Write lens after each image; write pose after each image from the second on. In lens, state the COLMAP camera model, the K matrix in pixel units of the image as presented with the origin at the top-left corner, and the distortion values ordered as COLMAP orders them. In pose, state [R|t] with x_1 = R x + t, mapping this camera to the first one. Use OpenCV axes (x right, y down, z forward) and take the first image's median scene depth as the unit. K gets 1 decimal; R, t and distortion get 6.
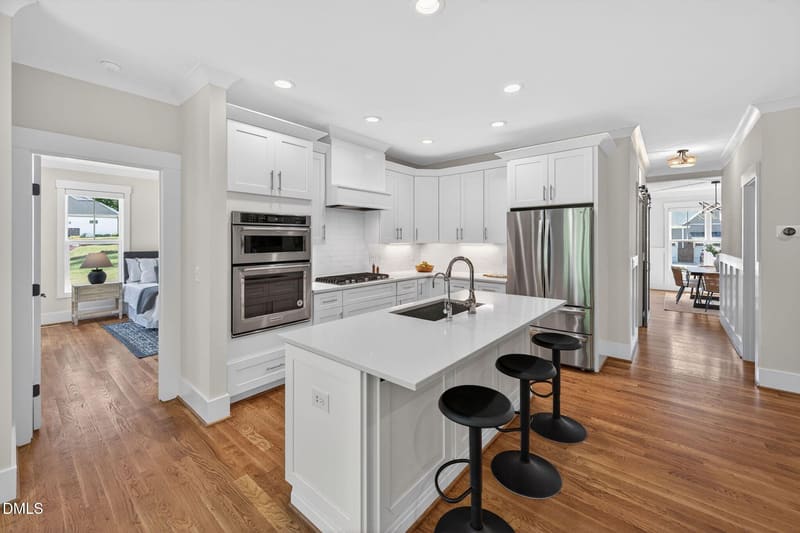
lens RADIAL K [[323.6, 0, 398.9], [0, 323.6, 241.7], [0, 0, 1]] dist [0.003606, -0.001796]
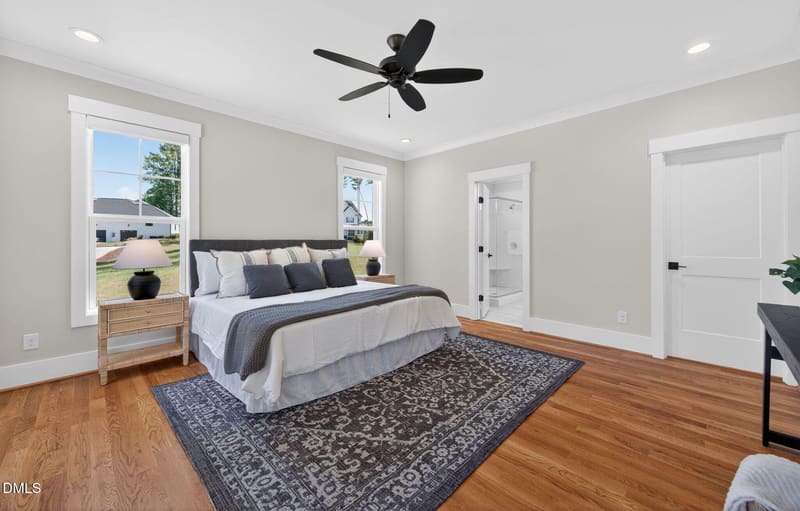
lens RADIAL K [[315.7, 0, 401.4], [0, 315.7, 243.4], [0, 0, 1]] dist [0.000487, -0.000007]
pose [[0.996633, 0.000029, -0.081988, -0.441727], [-0.000093, 1.000000, -0.000783, 0.037947], [0.081988, 0.000788, 0.996633, 0.489009]]
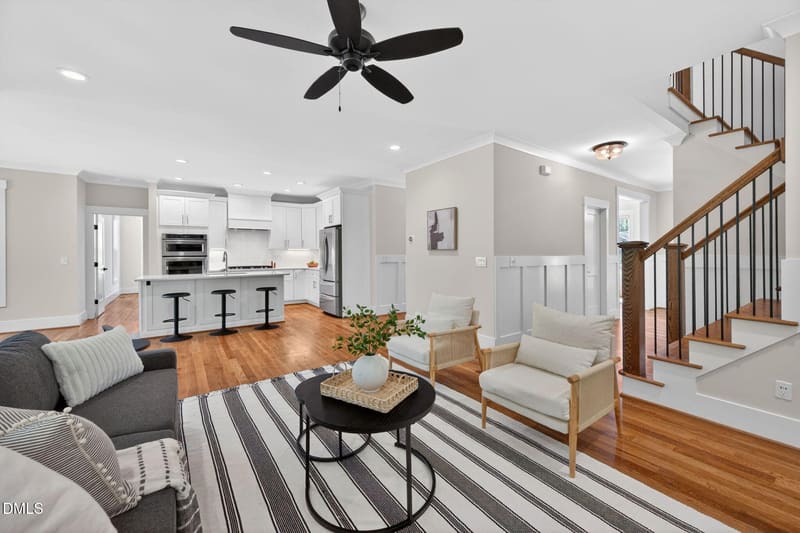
lens RADIAL K [[315.6, 0, 405.6], [0, 315.6, 257.2], [0, 0, 1]] dist [0.001231, 0.000588]
pose [[0.968378, -0.001339, -0.249484, 1.734368], [0.002393, 0.999989, 0.003920, 0.072614], [0.249476, -0.004393, 0.968371, -0.773832]]
